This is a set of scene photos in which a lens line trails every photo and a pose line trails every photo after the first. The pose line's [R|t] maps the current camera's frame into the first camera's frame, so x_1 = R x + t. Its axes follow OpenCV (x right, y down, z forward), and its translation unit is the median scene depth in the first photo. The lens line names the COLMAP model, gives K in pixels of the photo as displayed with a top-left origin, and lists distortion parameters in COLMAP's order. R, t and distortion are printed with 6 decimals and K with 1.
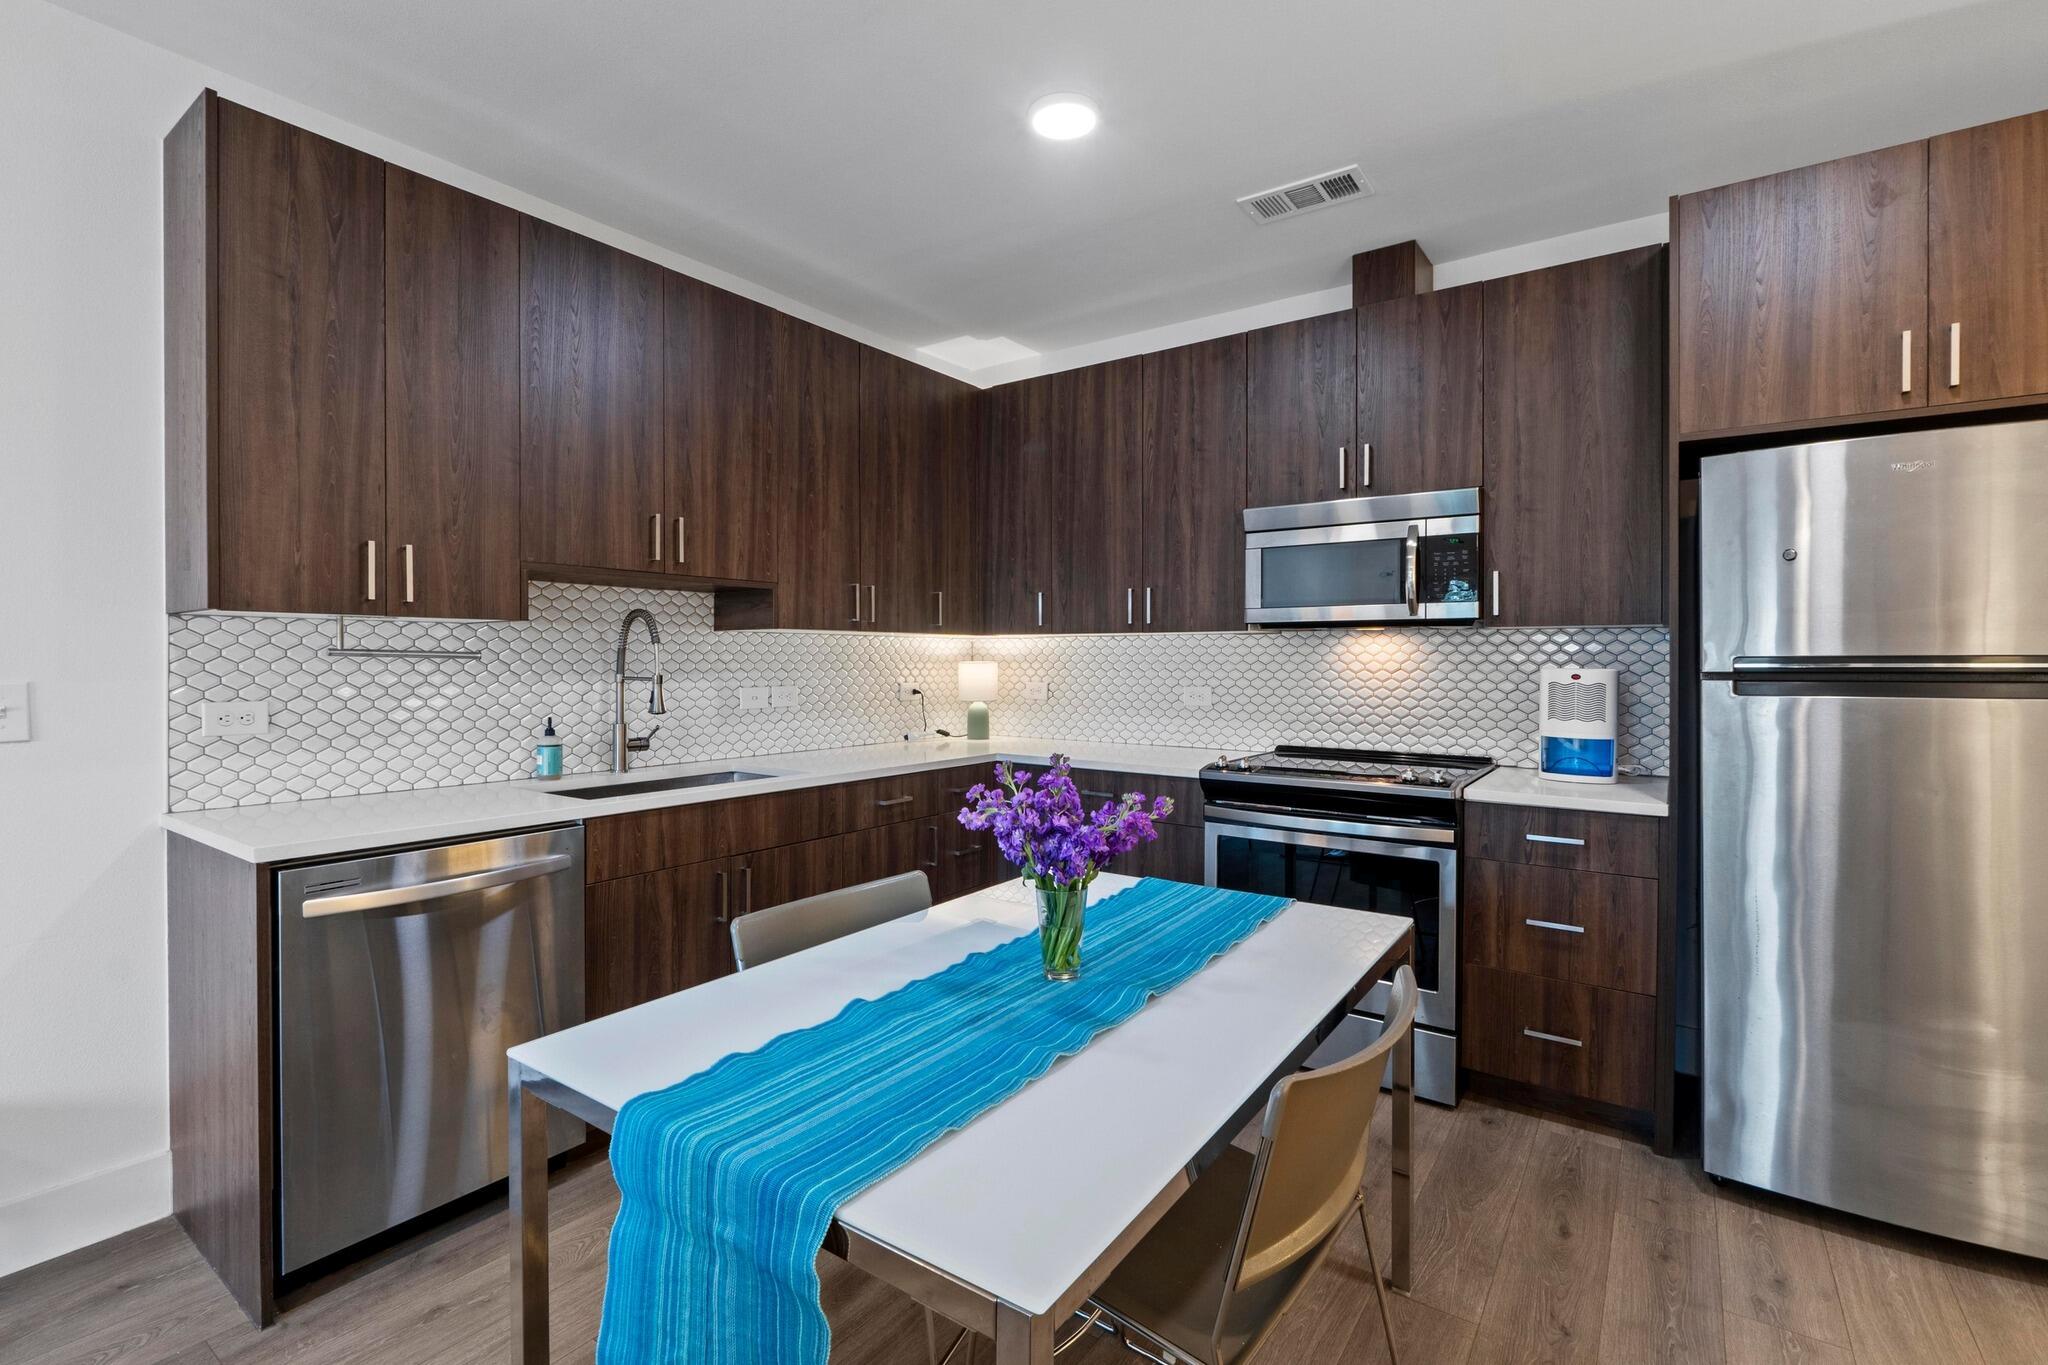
lens RADIAL K [[932.4, 0, 1019.8], [0, 932.4, 659.4], [0, 0, 1]] dist [-0.005279, 0.002354]
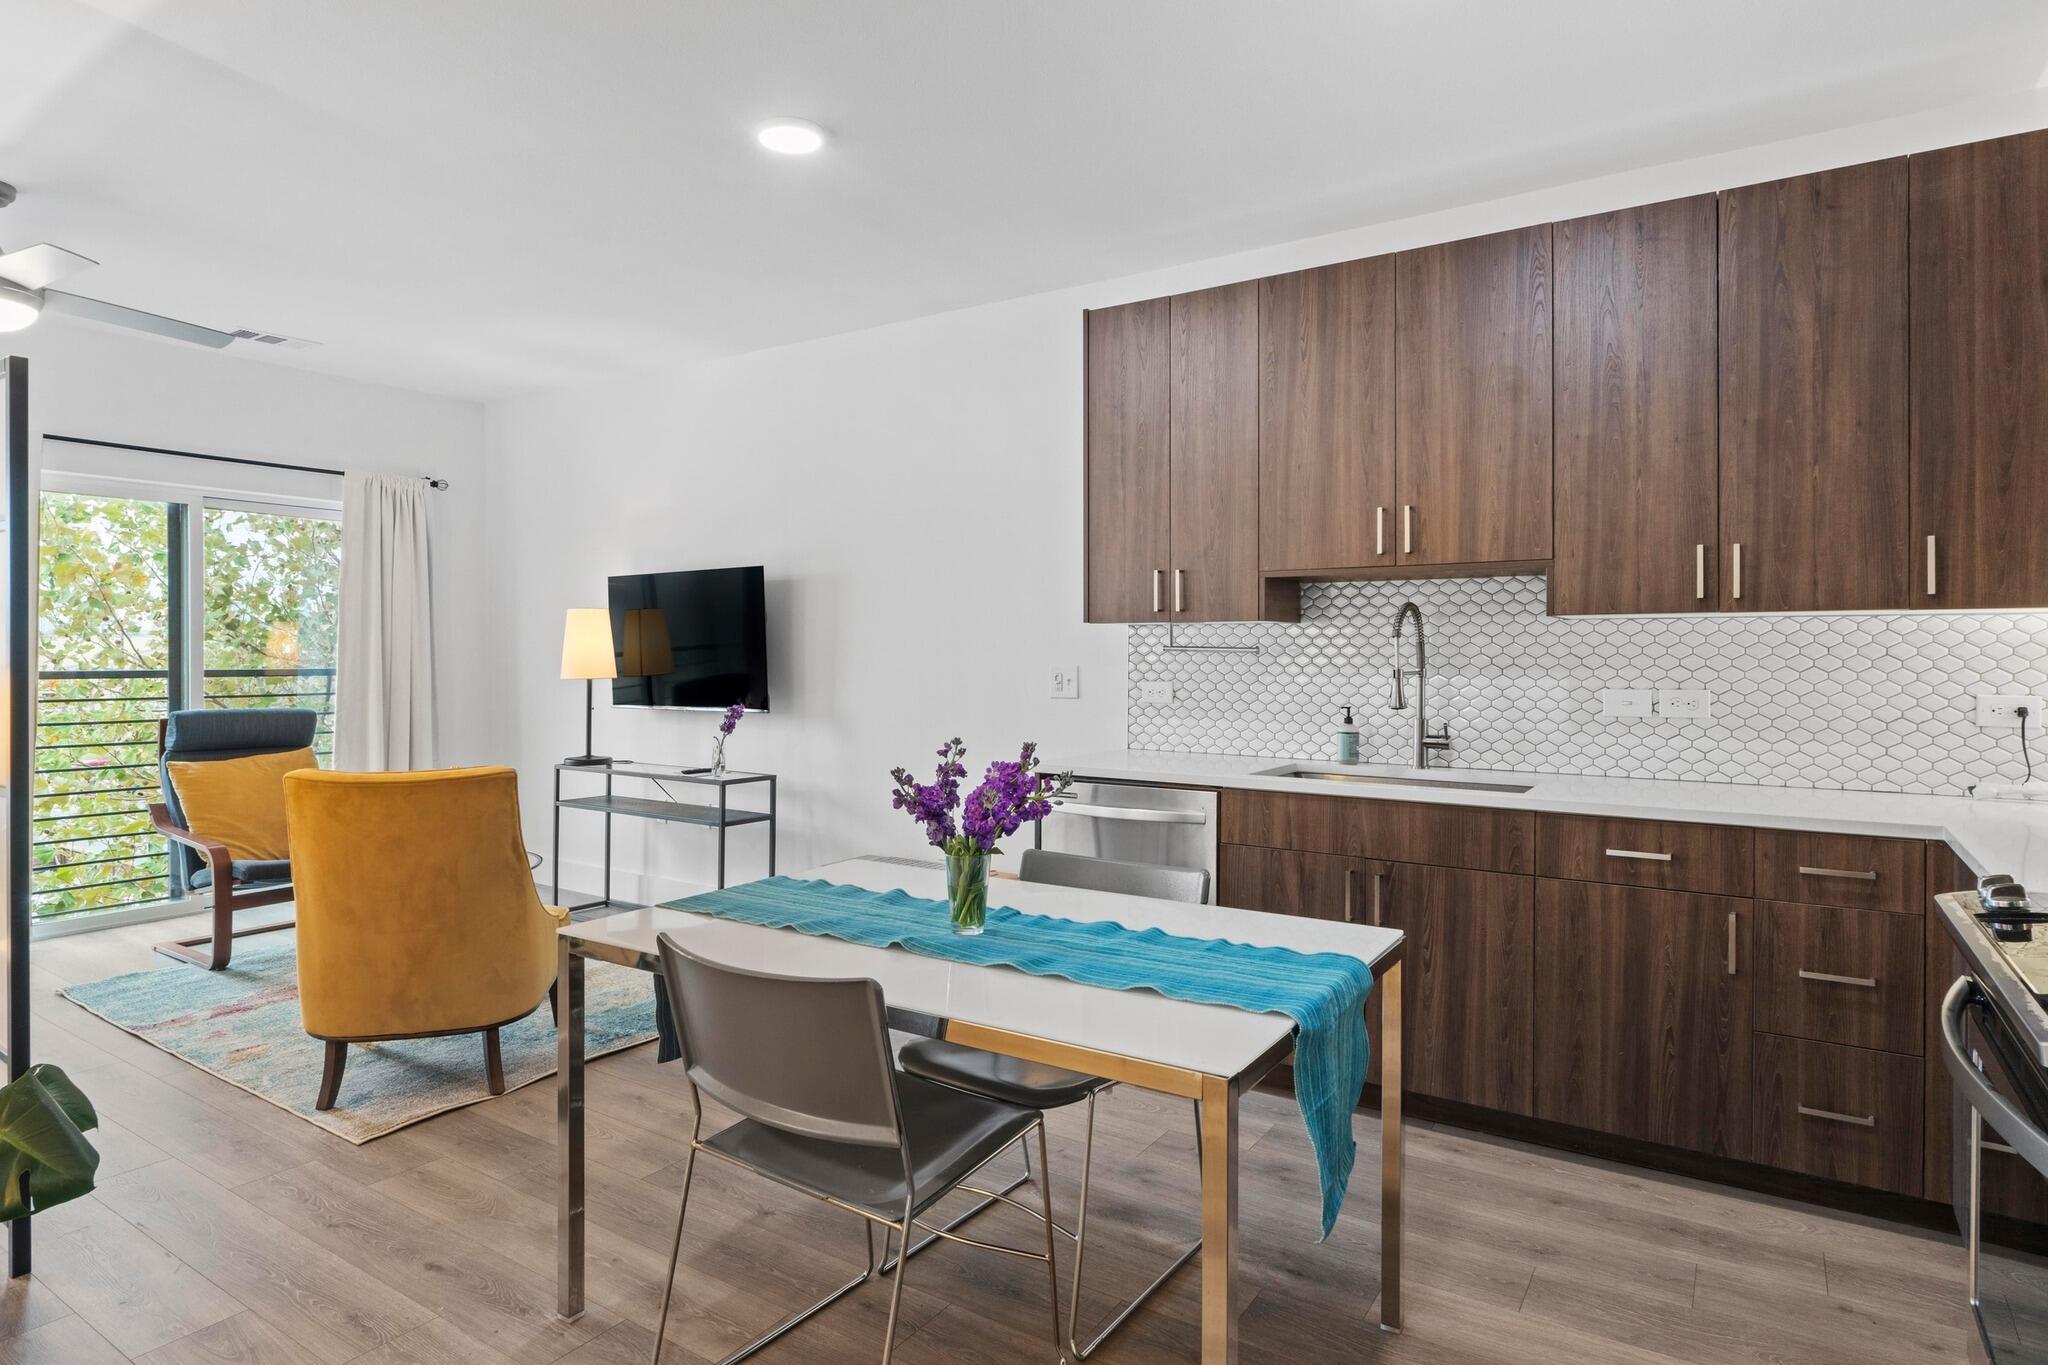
lens RADIAL K [[1123.2, 0, 1030.1], [0, 1123.2, 656.2], [0, 0, 1]] dist [-0.002191, -0.000770]
pose [[0.047258, 0.002547, -0.998879, 0.750119], [-0.001062, 0.999996, 0.002500, 0.000345], [0.998882, 0.000943, 0.047261, 0.537949]]
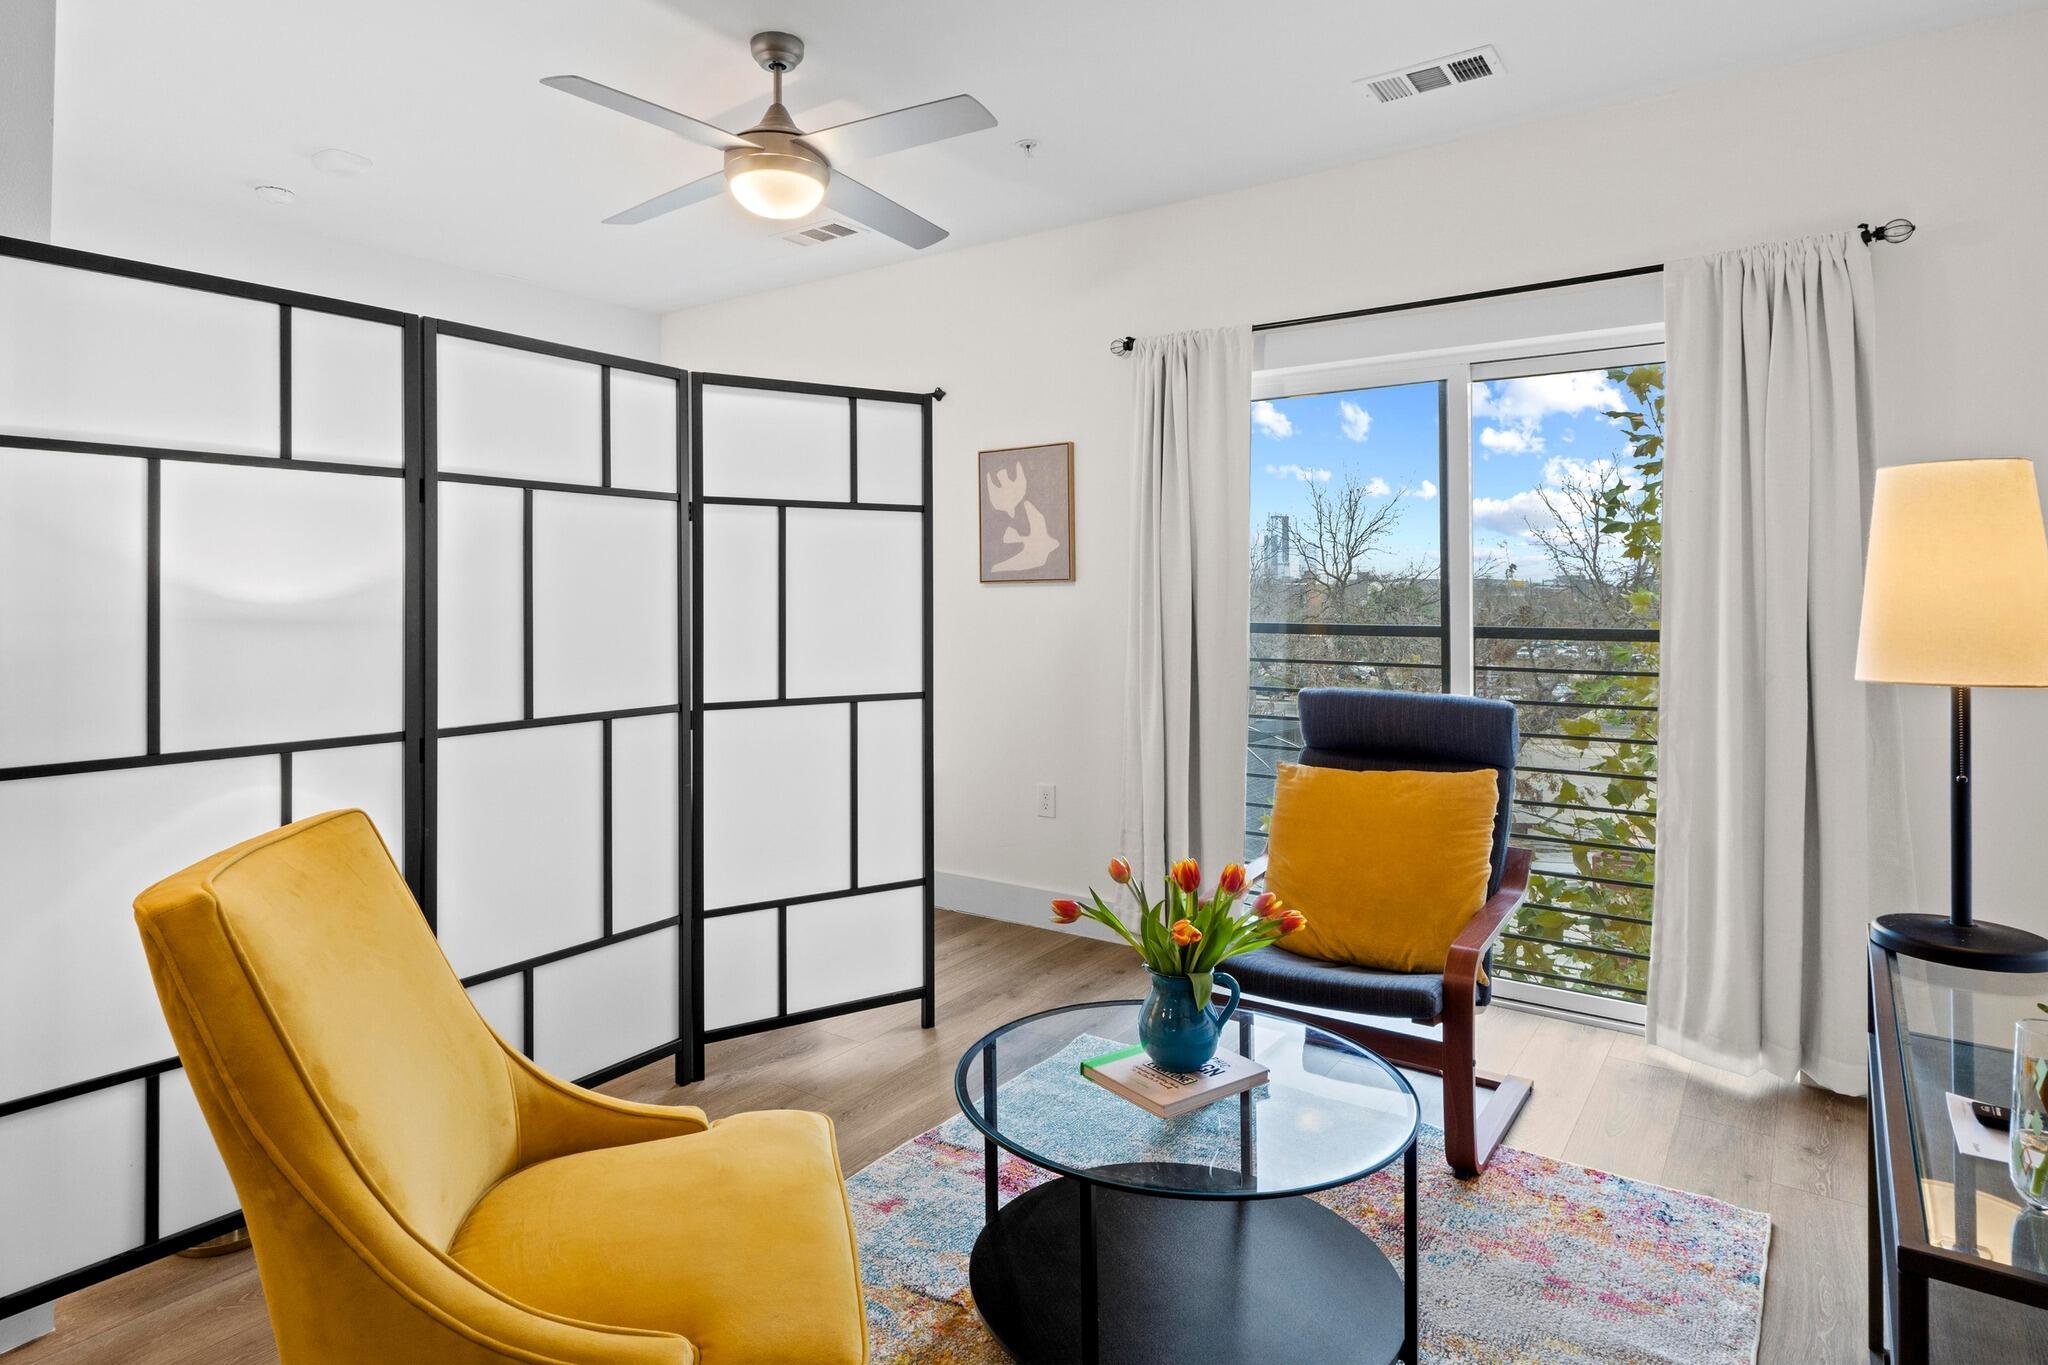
lens RADIAL K [[1140.6, 0, 1006.4], [0, 1140.6, 607.3], [0, 0, 1]] dist [-0.003030, -0.002140]
pose [[-0.999989, -0.000994, -0.004594, -0.643573], [-0.001033, 0.999964, 0.008411, -0.002020], [0.004586, 0.008416, -0.999954, 0.500007]]
